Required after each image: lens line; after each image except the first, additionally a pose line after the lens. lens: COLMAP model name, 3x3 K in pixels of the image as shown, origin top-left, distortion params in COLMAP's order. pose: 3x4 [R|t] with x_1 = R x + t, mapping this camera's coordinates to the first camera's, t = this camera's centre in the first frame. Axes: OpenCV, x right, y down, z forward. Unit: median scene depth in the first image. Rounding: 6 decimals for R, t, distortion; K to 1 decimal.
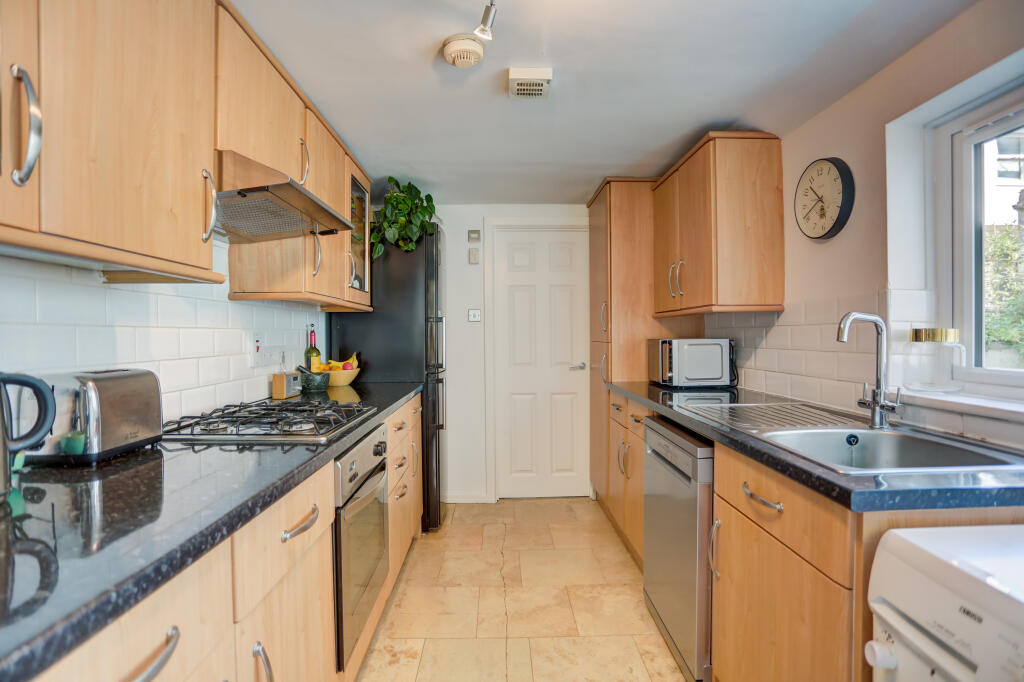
lens RADIAL K [[497.2, 0, 507.1], [0, 497.2, 339.8], [0, 0, 1]] dist [-0.062627, 0.026143]
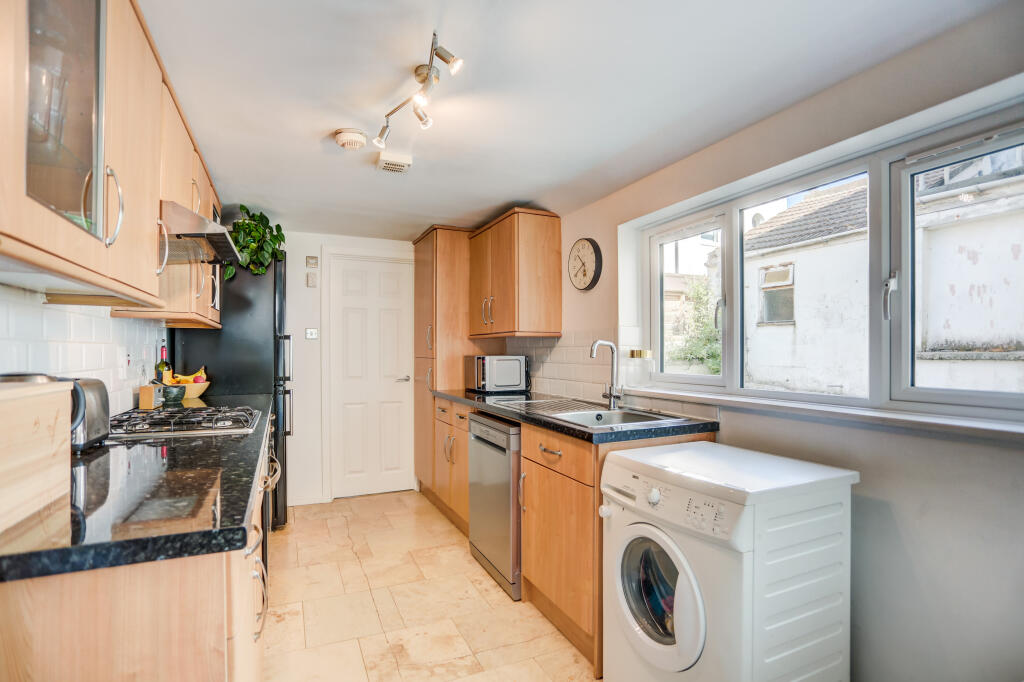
lens RADIAL K [[497.2, 0, 507.1], [0, 497.2, 339.8], [0, 0, 1]] dist [-0.062627, 0.026143]
pose [[0.917993, 0.017657, 0.396203, -0.156383], [-0.004184, 0.999384, -0.034844, 0.001980], [-0.396575, 0.030329, 0.917501, -0.273549]]
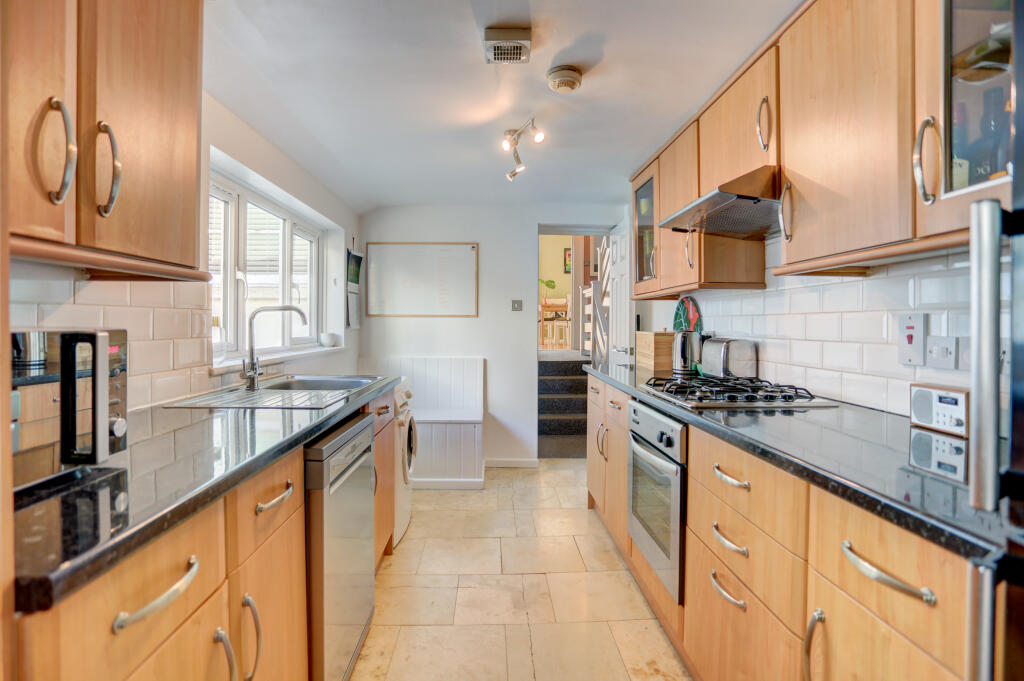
lens RADIAL K [[497.2, 0, 507.1], [0, 497.2, 339.3], [0, 0, 1]] dist [-0.062627, 0.026143]
pose [[-0.999830, 0.005634, -0.017534, 0.048049], [0.004930, 0.999191, 0.039916, -0.008904], [0.017745, 0.039823, -0.999049, 1.463991]]
